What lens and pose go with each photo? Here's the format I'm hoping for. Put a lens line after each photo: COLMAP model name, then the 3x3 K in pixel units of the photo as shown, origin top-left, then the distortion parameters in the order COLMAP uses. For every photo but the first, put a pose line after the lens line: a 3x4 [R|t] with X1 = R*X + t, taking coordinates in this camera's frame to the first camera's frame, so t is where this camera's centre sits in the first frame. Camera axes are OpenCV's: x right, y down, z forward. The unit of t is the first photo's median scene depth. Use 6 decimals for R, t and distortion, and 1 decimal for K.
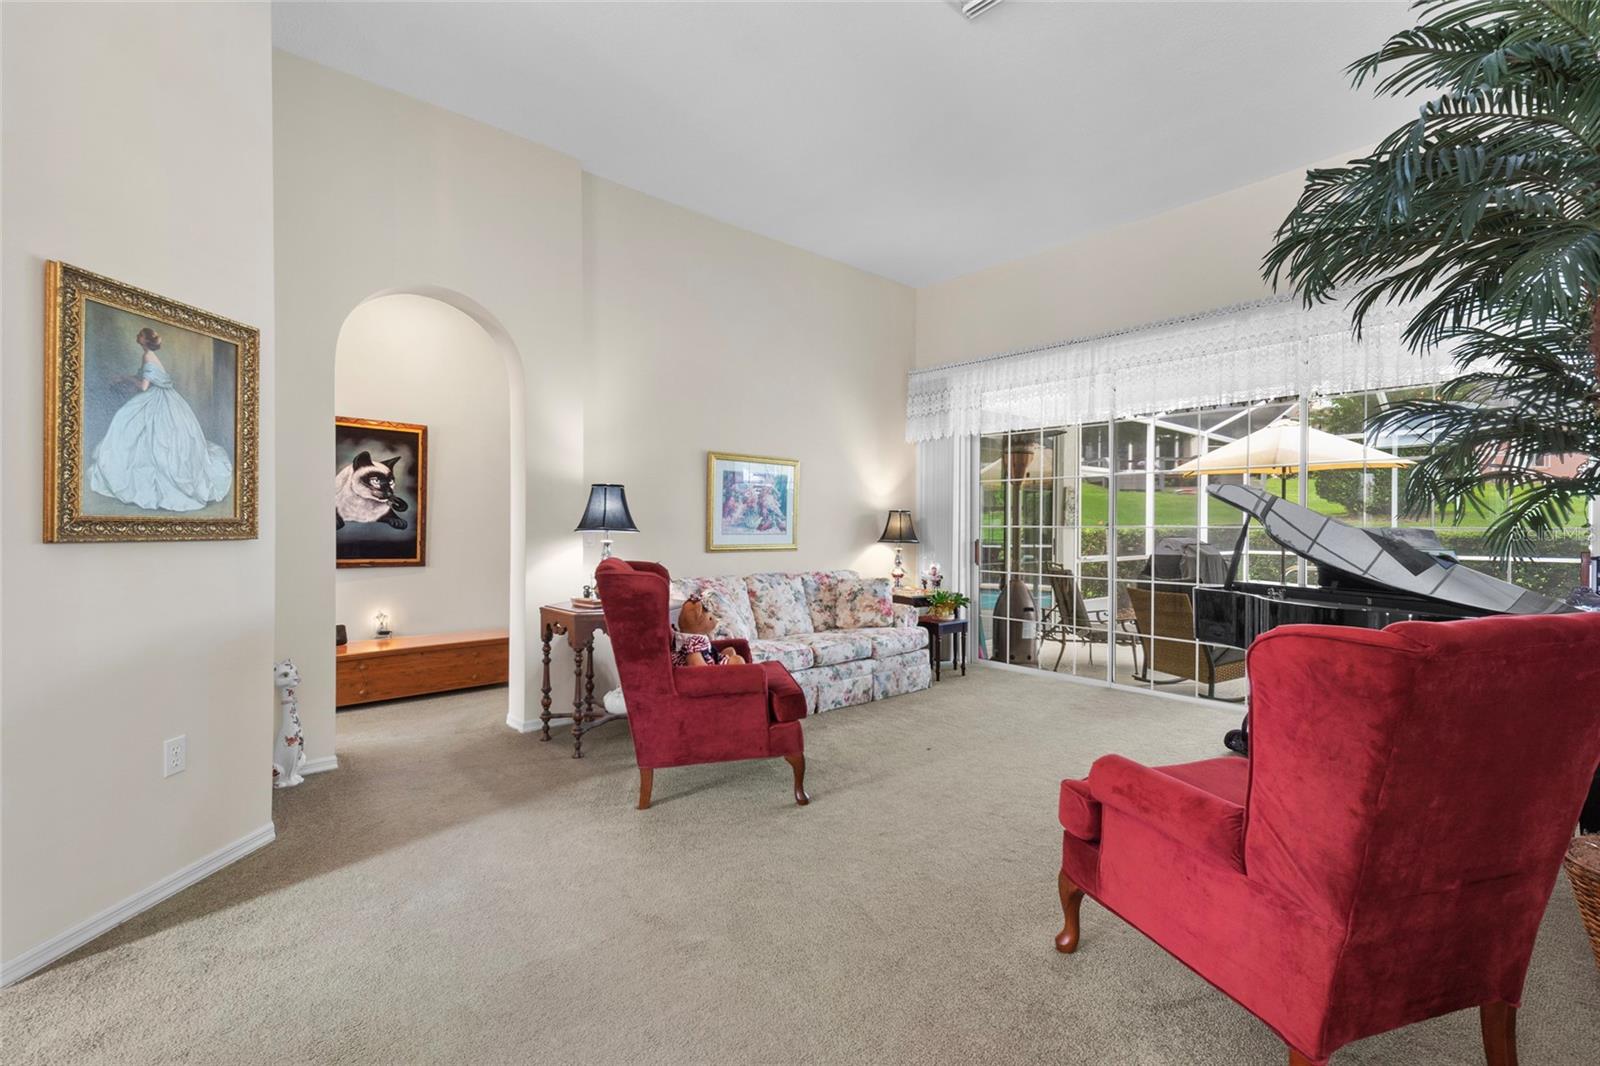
lens RADIAL K [[702.5, 0, 805.7], [0, 702.5, 528.1], [0, 0, 1]] dist [0.028722, -0.000467]
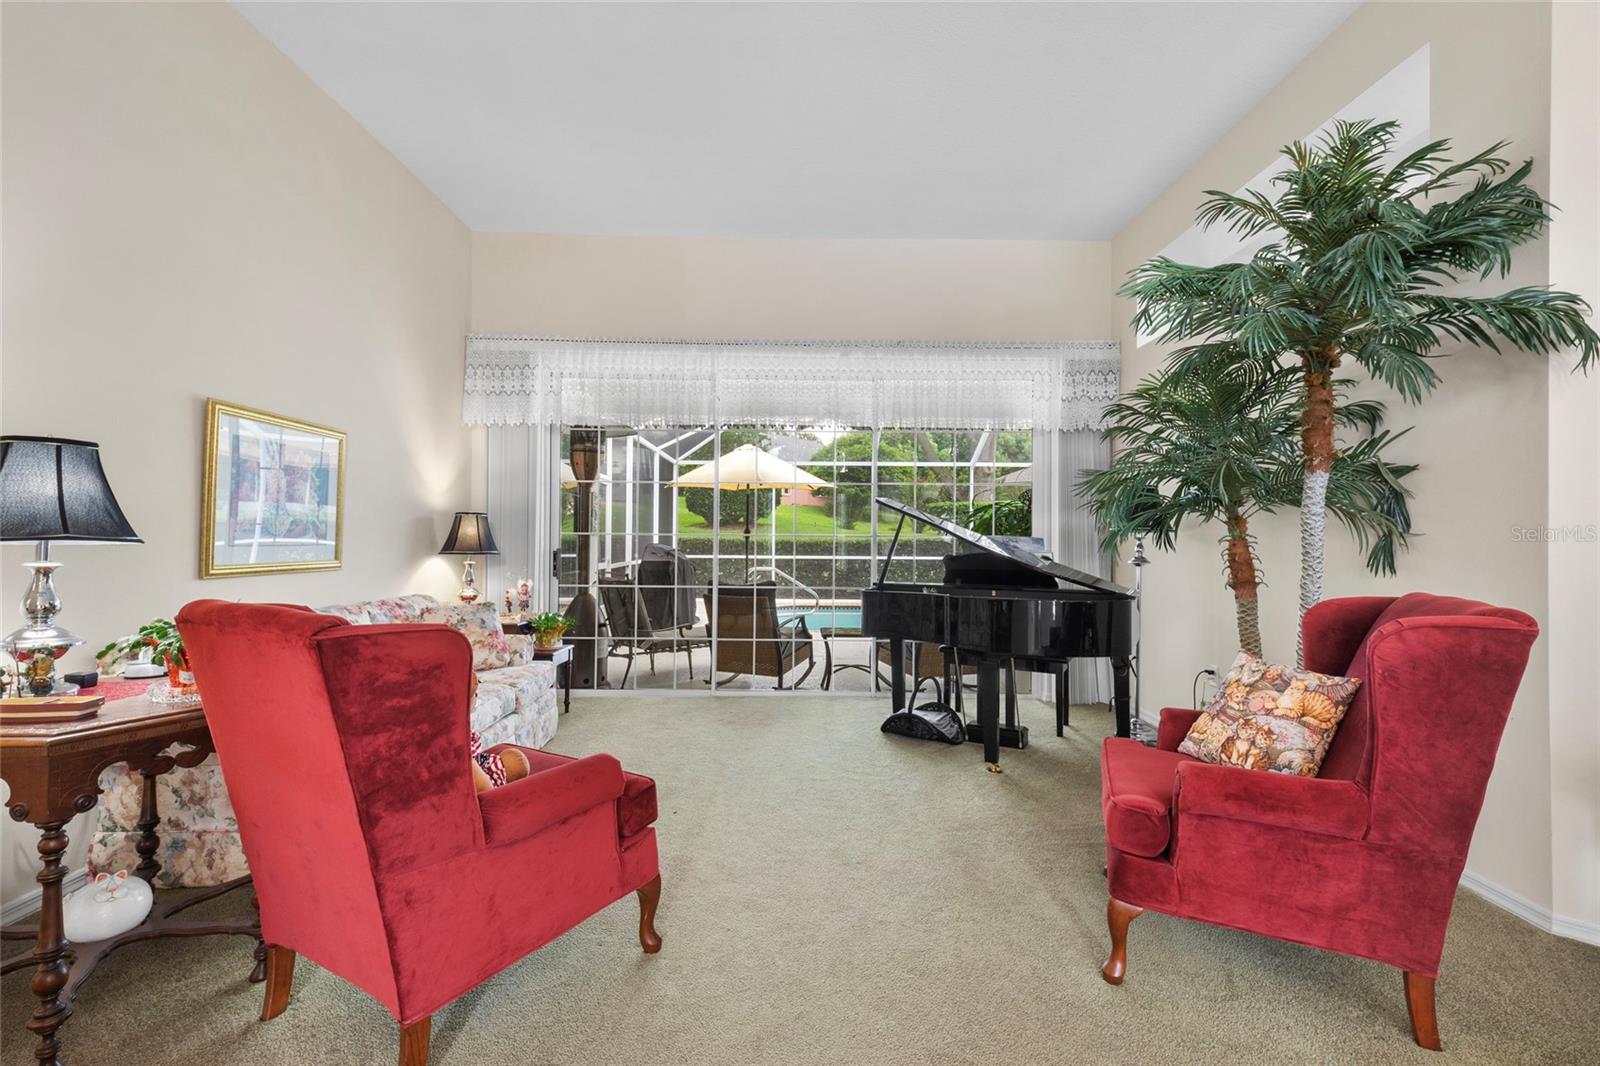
lens RADIAL K [[702.5, 0, 805.7], [0, 702.5, 528.1], [0, 0, 1]] dist [0.028722, -0.000467]
pose [[0.660508, 0.009182, 0.750763, -0.250748], [-0.001529, 0.999940, -0.010884, -0.000275], [-0.750817, 0.006041, 0.660482, 0.269368]]
